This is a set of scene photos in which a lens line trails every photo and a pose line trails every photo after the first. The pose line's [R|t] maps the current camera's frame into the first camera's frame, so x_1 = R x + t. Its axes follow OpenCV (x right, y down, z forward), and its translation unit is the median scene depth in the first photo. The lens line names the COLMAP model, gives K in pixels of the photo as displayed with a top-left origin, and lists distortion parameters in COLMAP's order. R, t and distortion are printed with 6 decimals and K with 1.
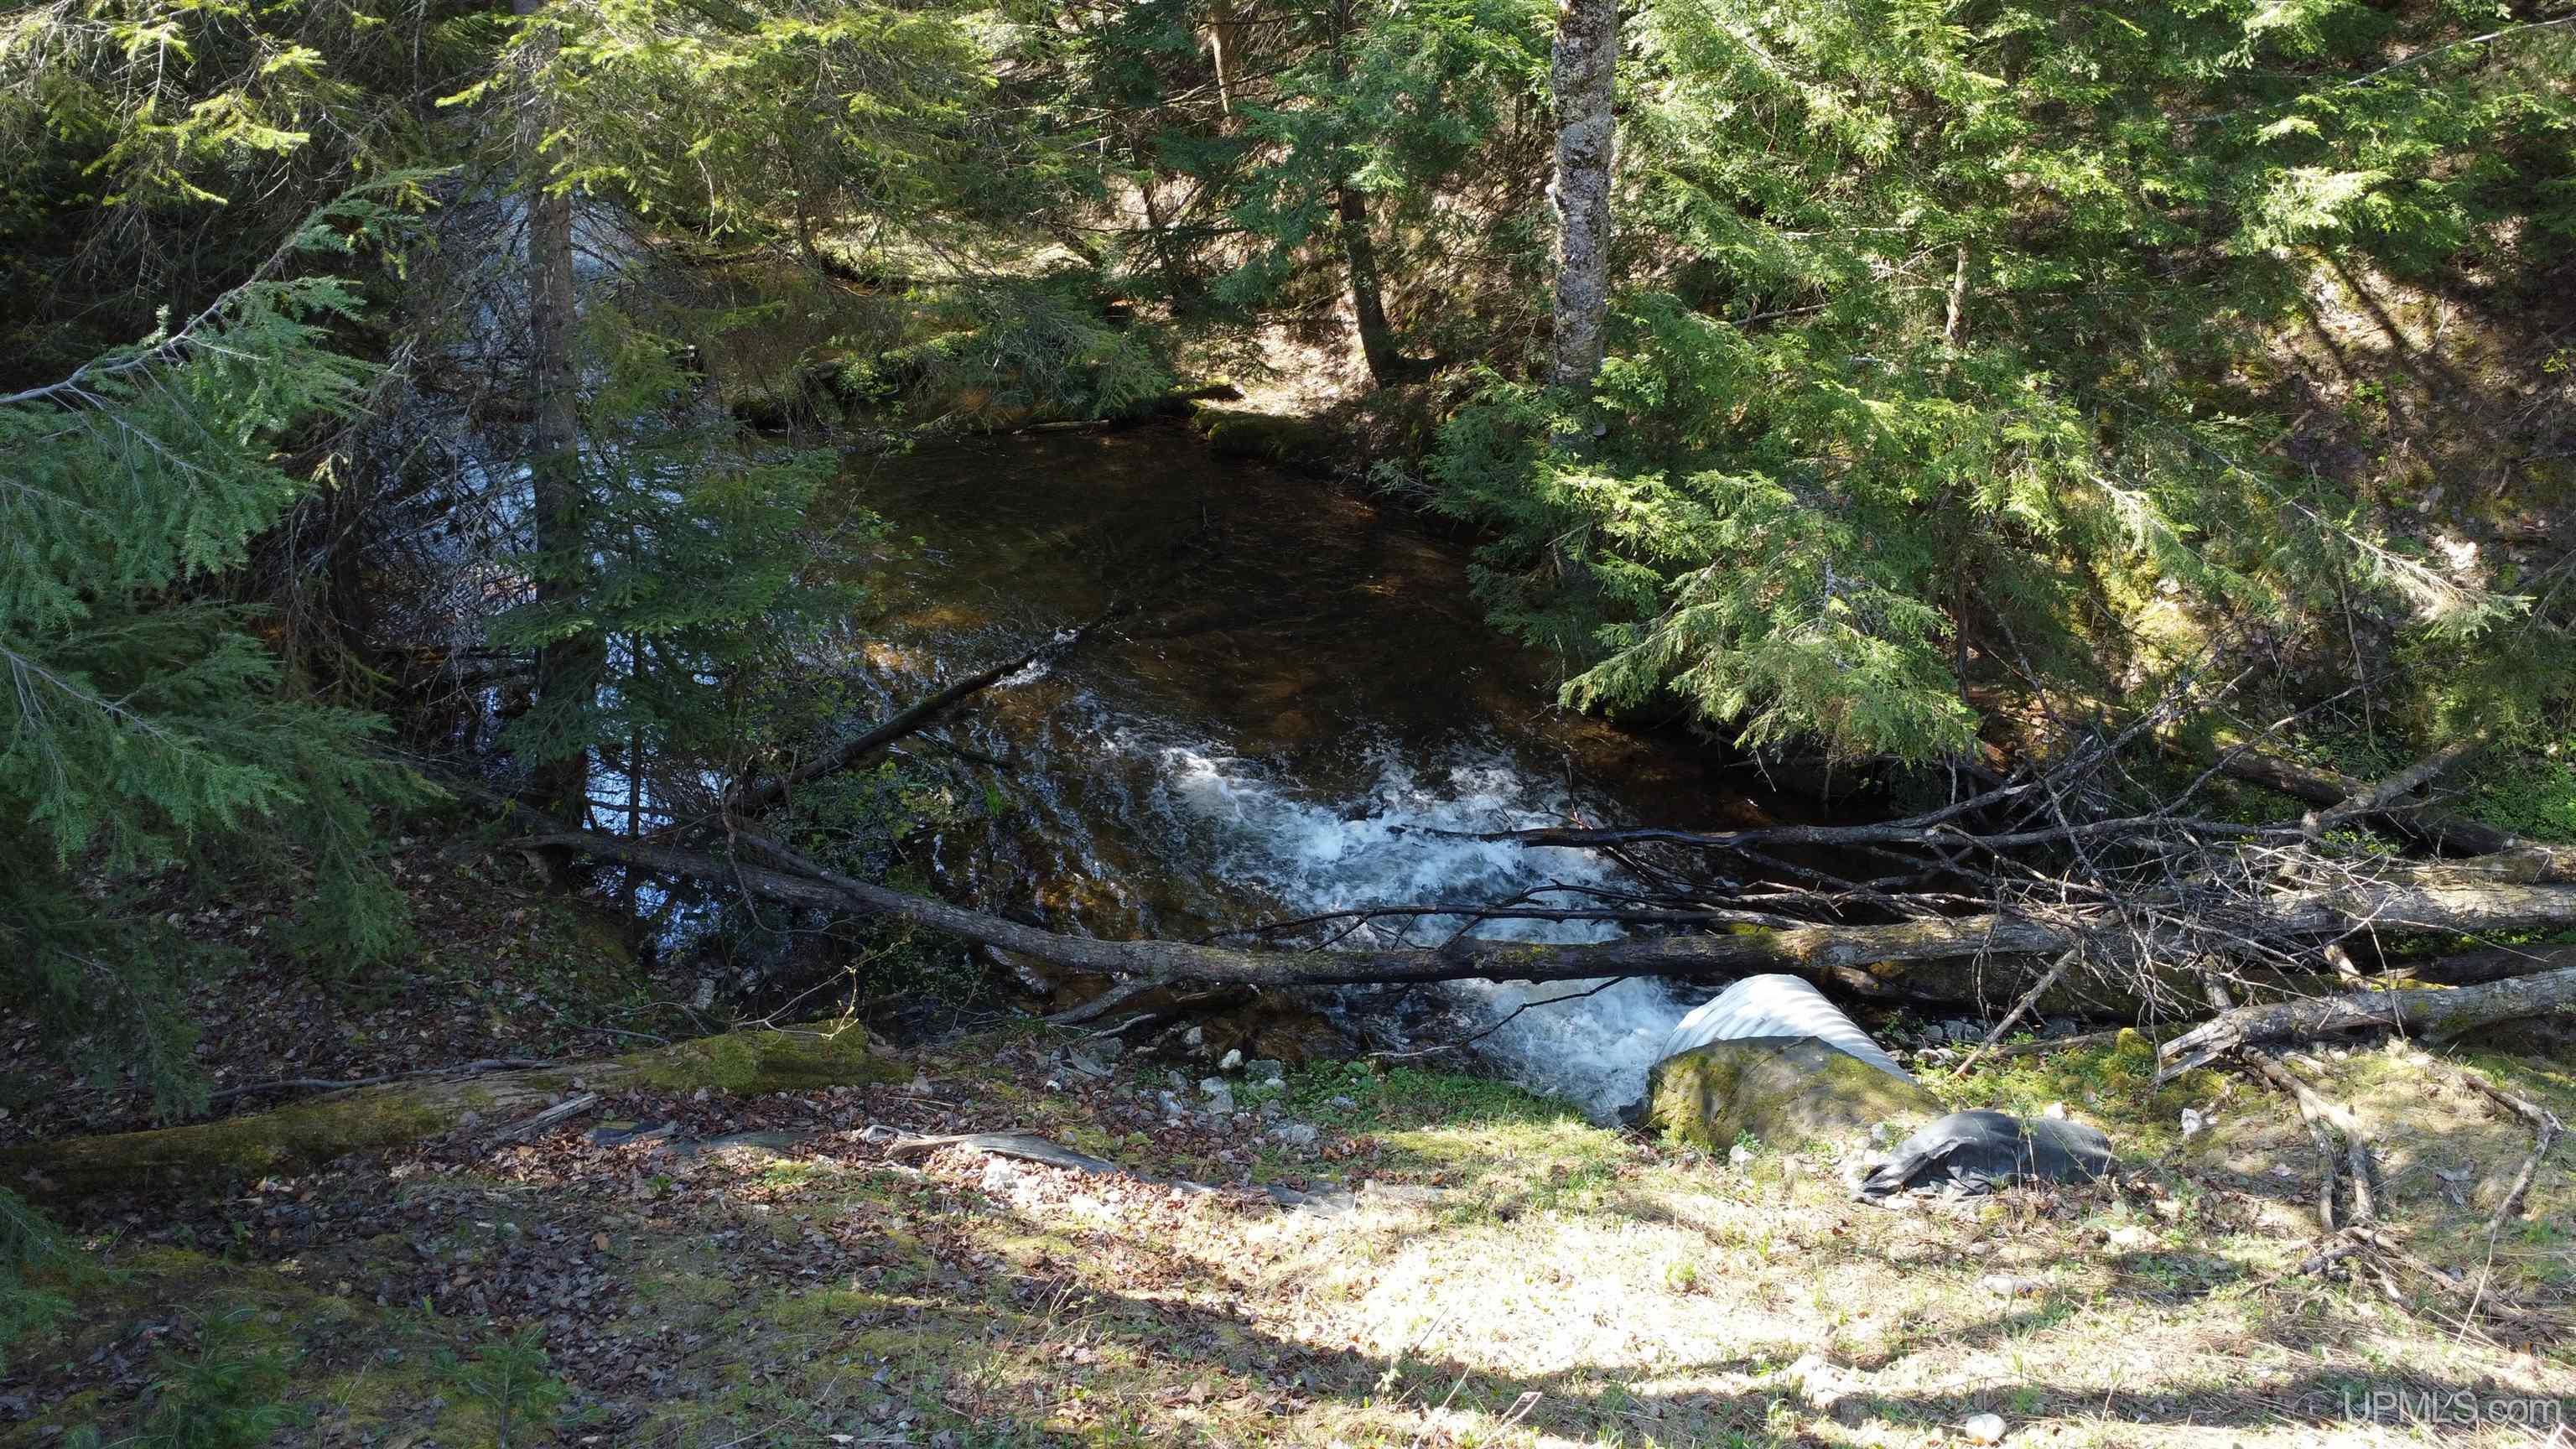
lens RADIAL K [[1850.6, 0, 1288.2], [0, 1850.6, 718.7], [0, 0, 1]] dist [-0.034193, -0.002783]
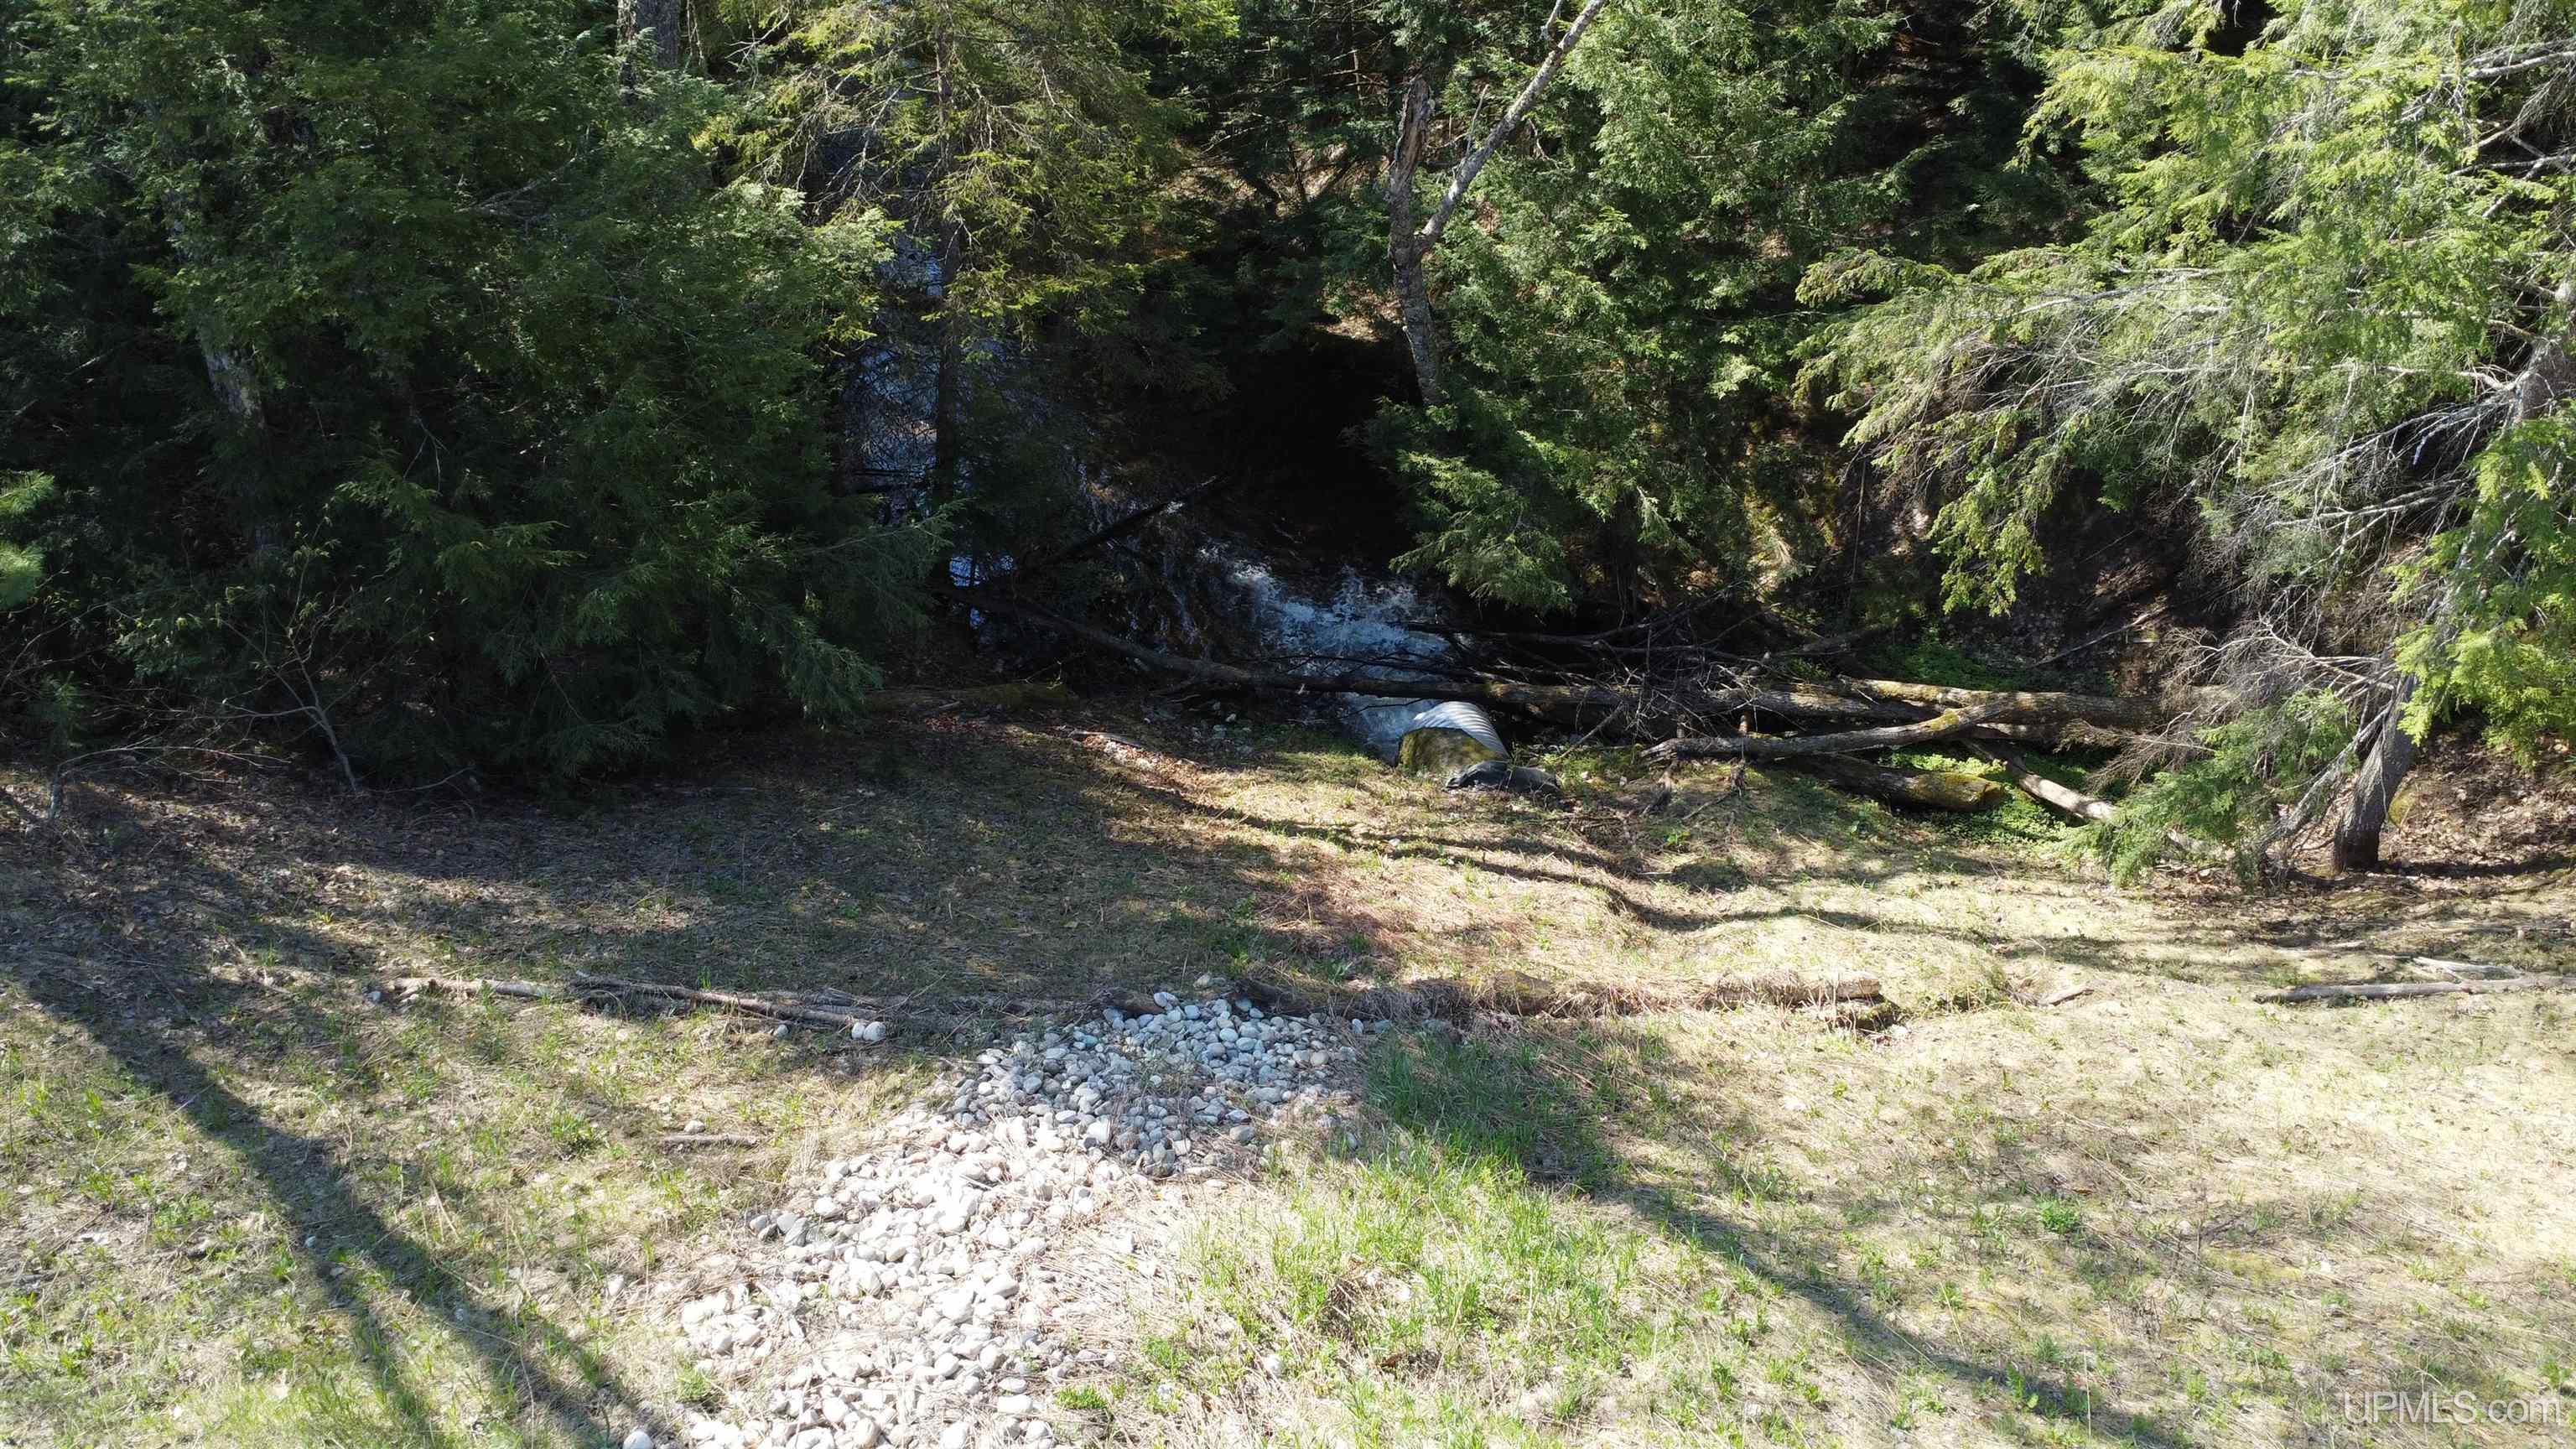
lens RADIAL K [[1850.6, 0, 1304.5], [0, 1850.6, 741.9], [0, 0, 1]] dist [-0.034193, -0.002783]
pose [[0.987936, 0.097634, -0.120207, 0.333932], [-0.075801, 0.981751, 0.174413, -0.183317], [0.135042, -0.163197, 0.977308, -1.183402]]
